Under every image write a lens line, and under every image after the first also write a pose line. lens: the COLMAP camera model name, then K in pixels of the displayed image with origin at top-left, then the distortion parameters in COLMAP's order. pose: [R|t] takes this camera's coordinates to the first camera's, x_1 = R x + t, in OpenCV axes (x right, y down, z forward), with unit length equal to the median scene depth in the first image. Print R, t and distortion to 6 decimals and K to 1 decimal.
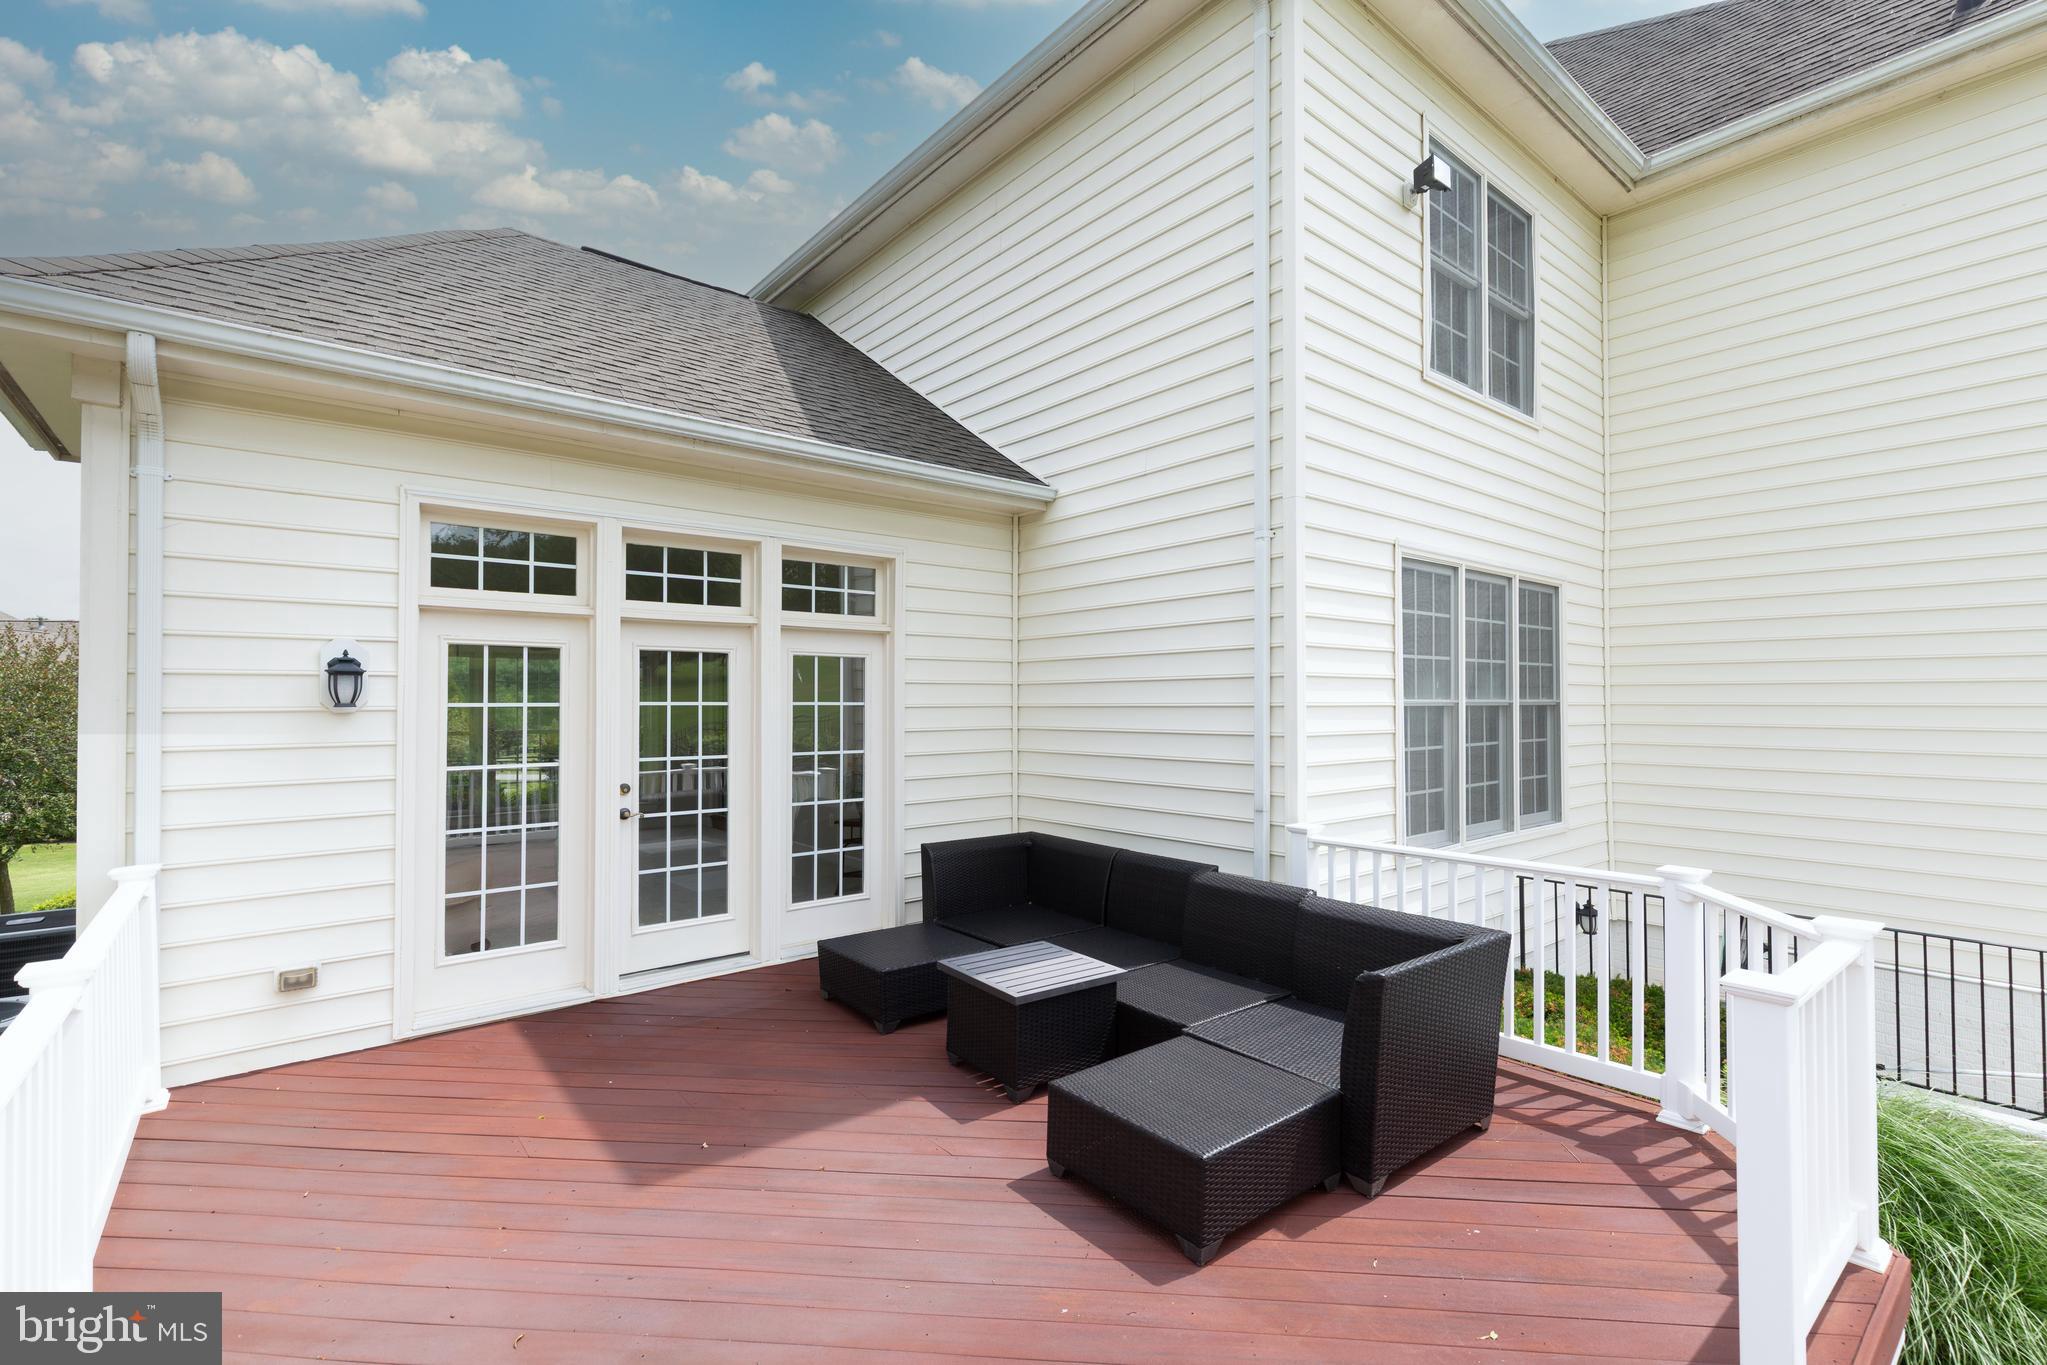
lens RADIAL K [[910.6, 0, 1023.5], [0, 910.6, 682.5], [0, 0, 1]] dist [0.000951, 0.000045]
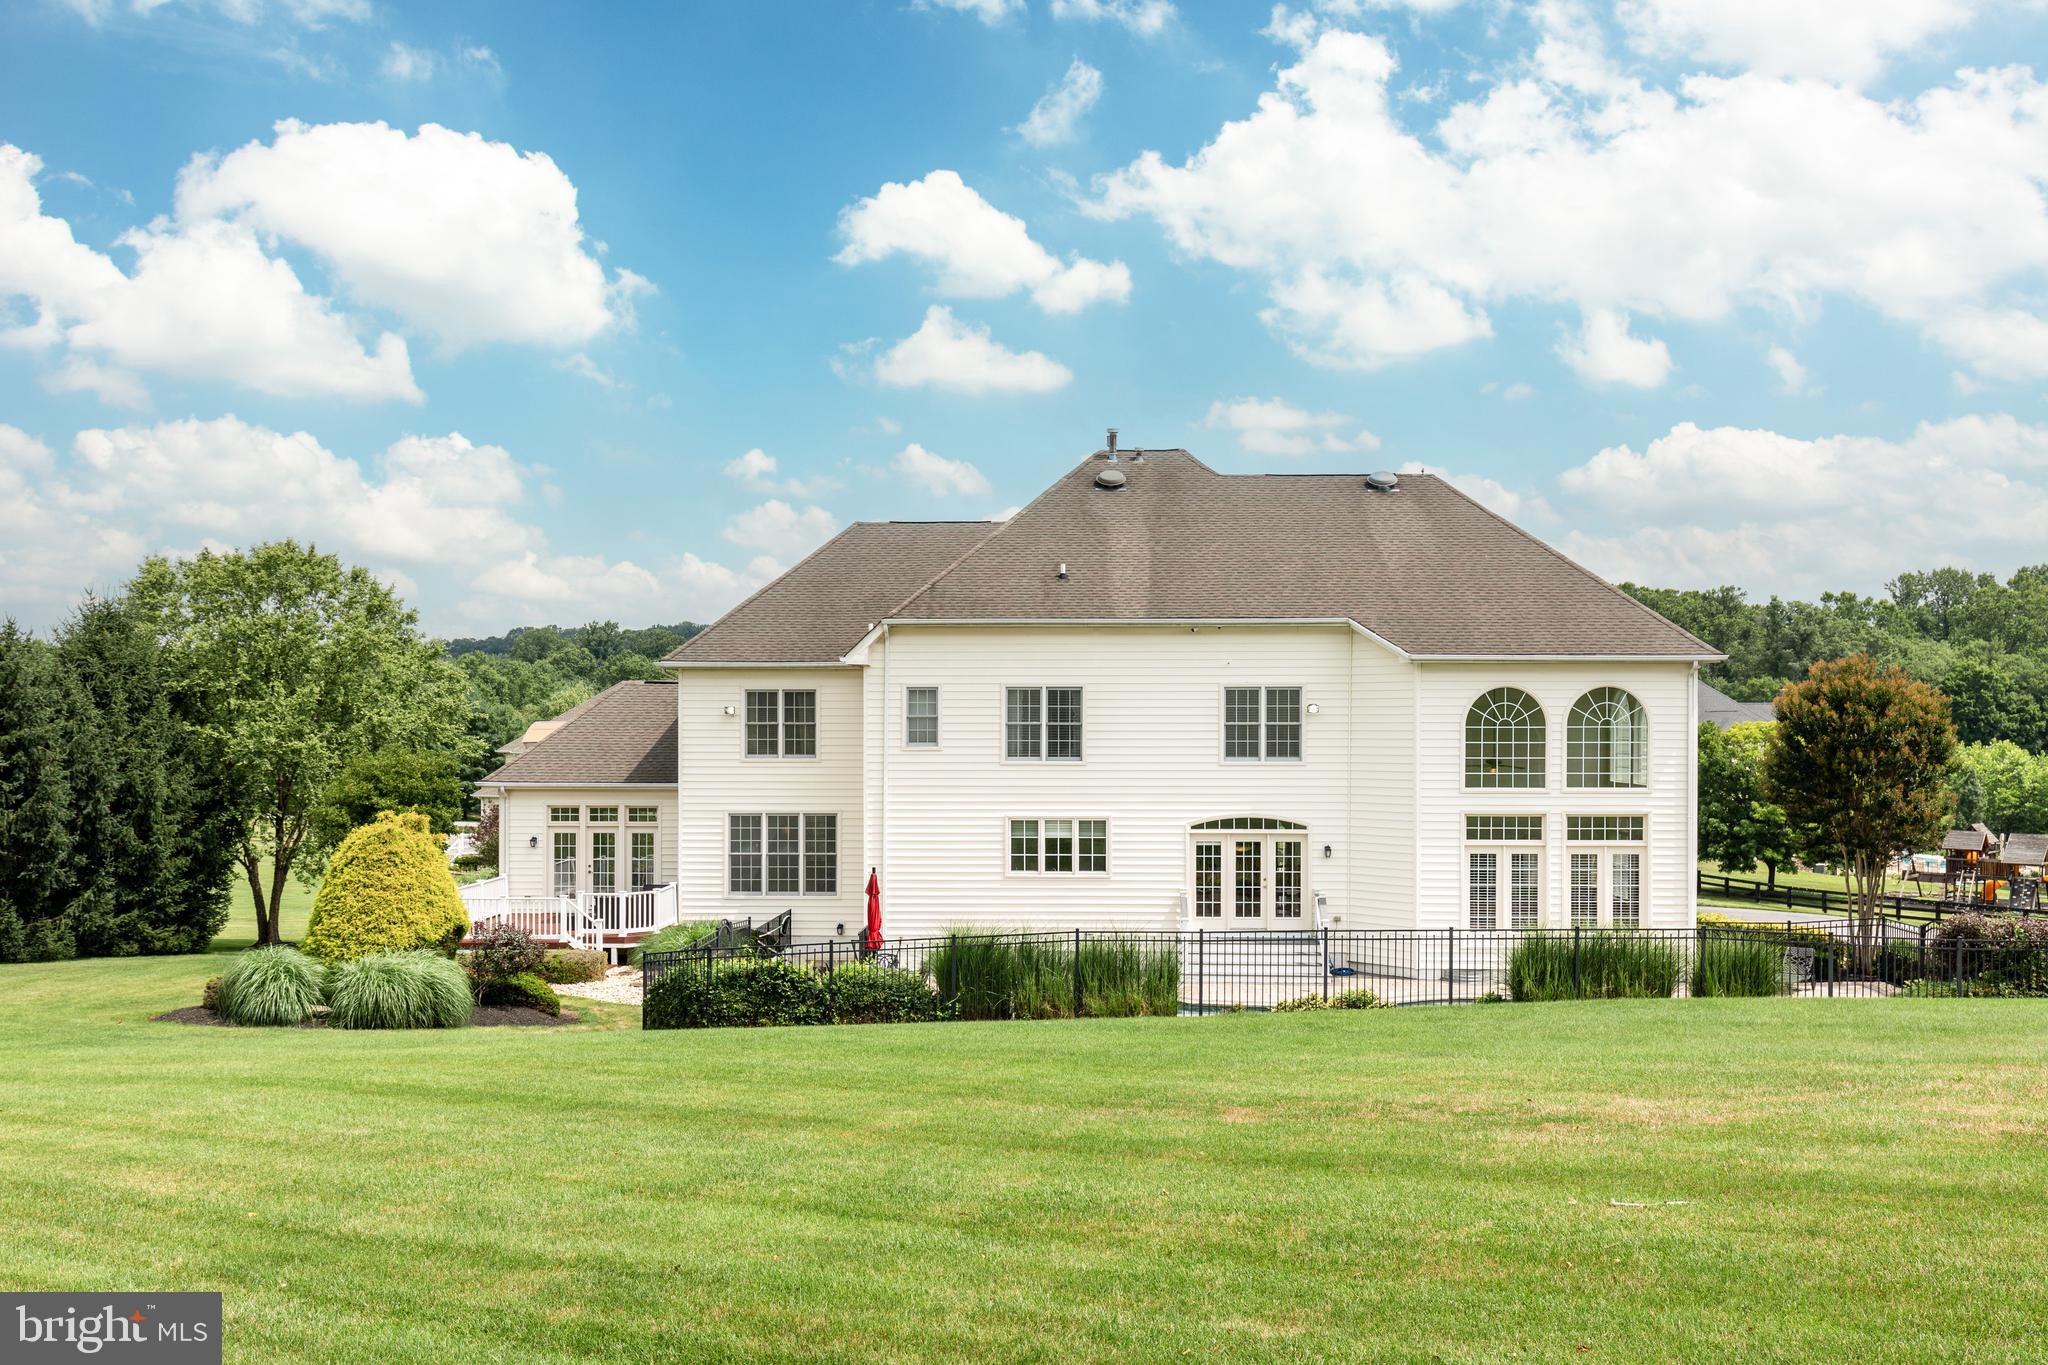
lens RADIAL K [[1821.5, 0, 1024.0], [0, 1821.5, 682.5], [0, 0, 1]] dist [0.003821, 0.002092]
pose [[0.753317, -0.013636, -0.657516, 5.806662], [0.007115, 0.999895, -0.012585, -0.535536], [0.657619, 0.004803, 0.753336, -3.534920]]
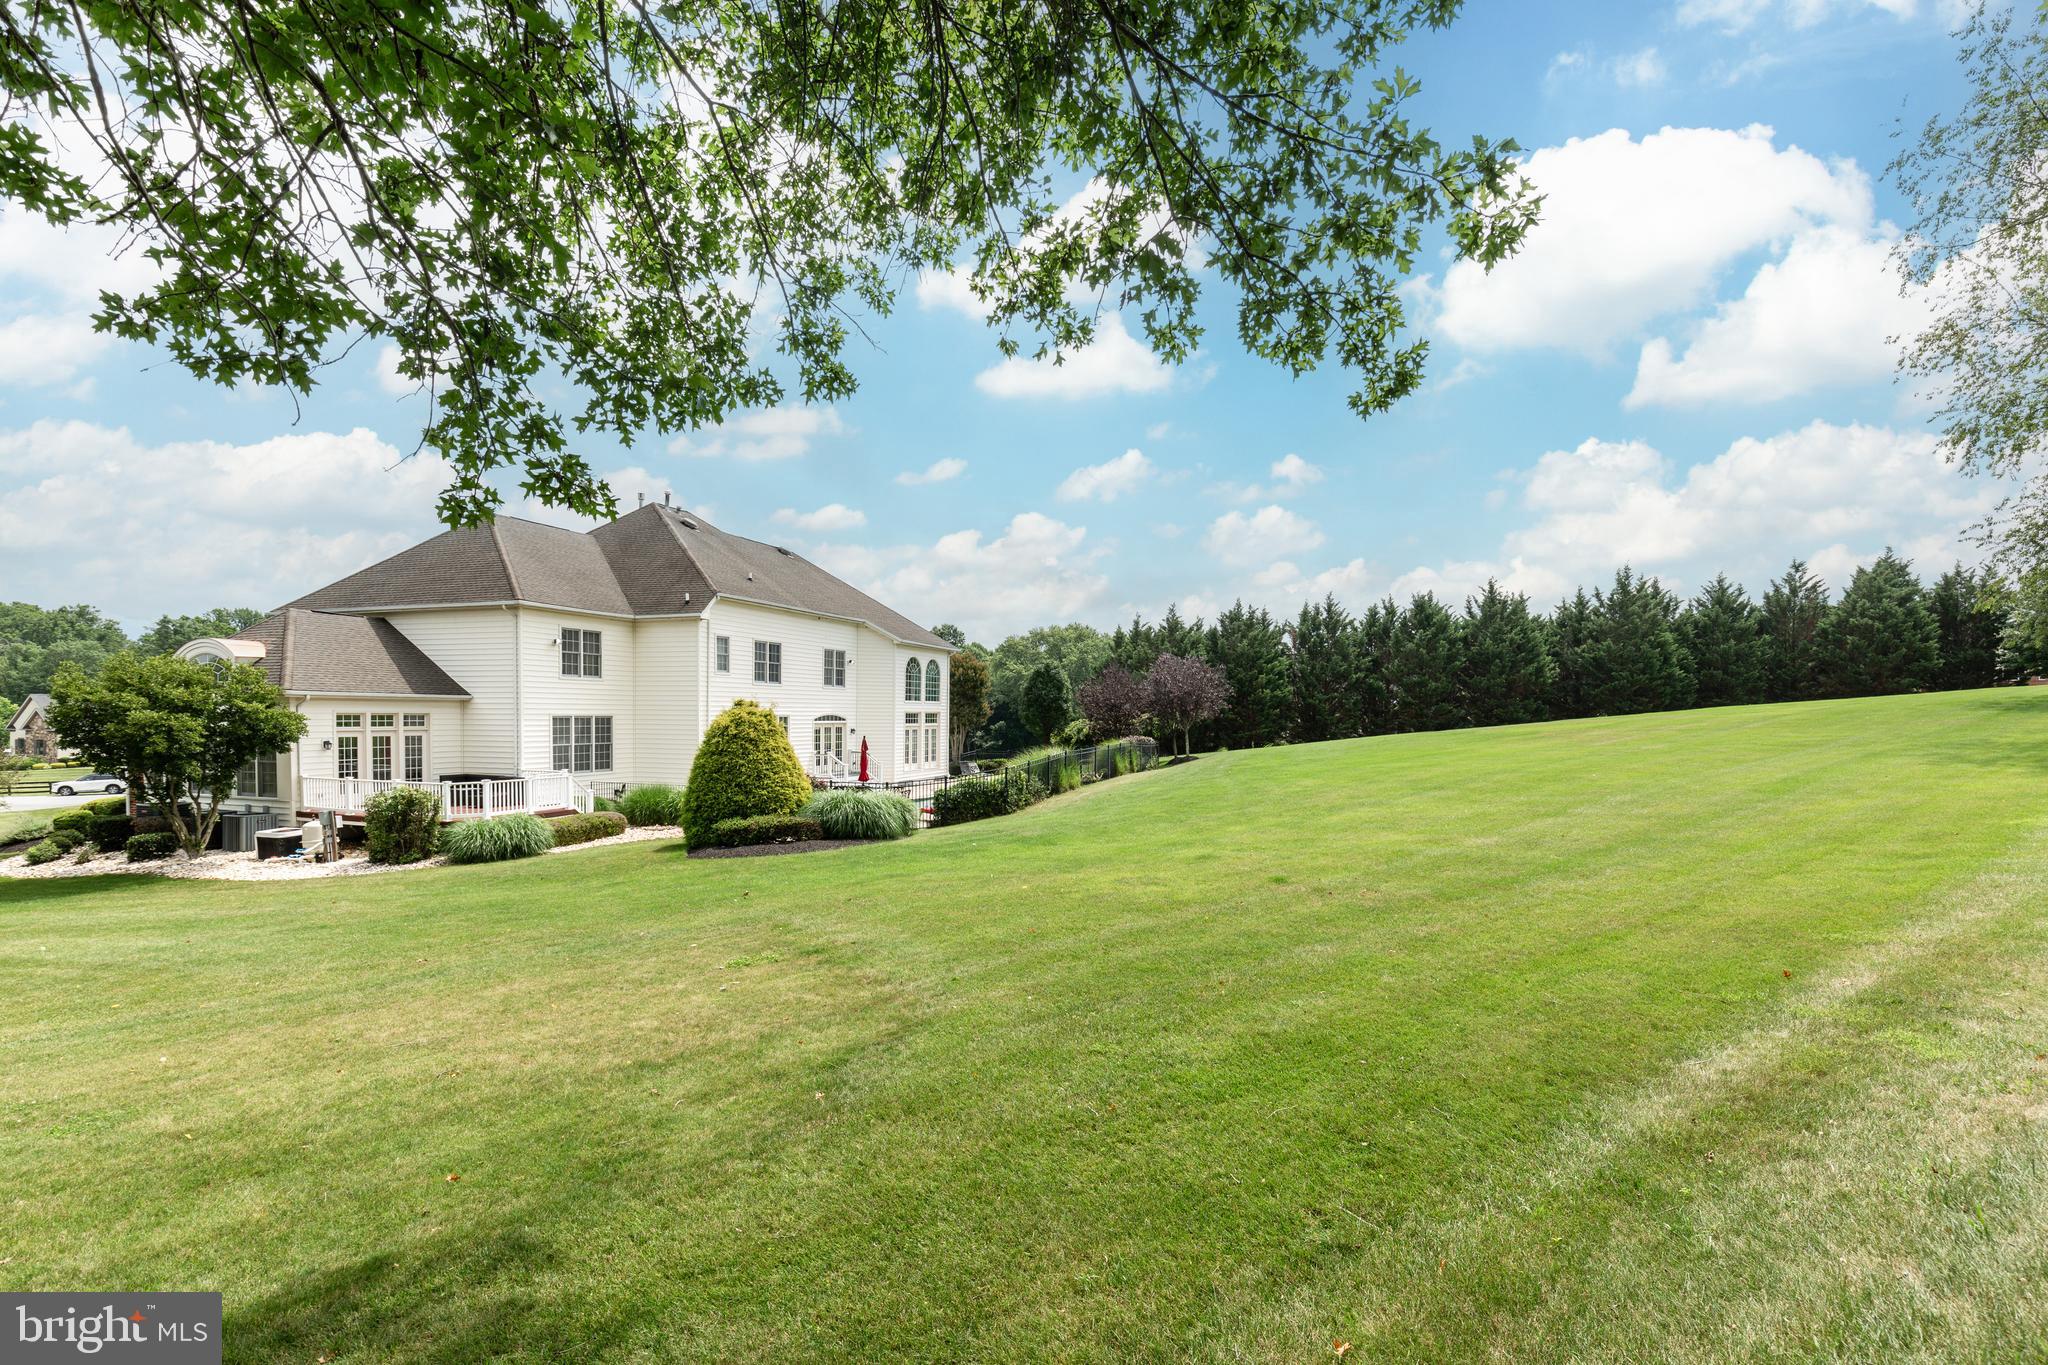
lens RADIAL K [[933.6, 0, 1030.7], [0, 933.6, 741.7], [0, 0, 1]] dist [0.002121, -0.000085]
pose [[0.864621, -0.007070, 0.502375, 0.102803], [-0.015454, 0.999054, 0.040657, -0.236687], [-0.502187, -0.042917, 0.863694, -4.565188]]
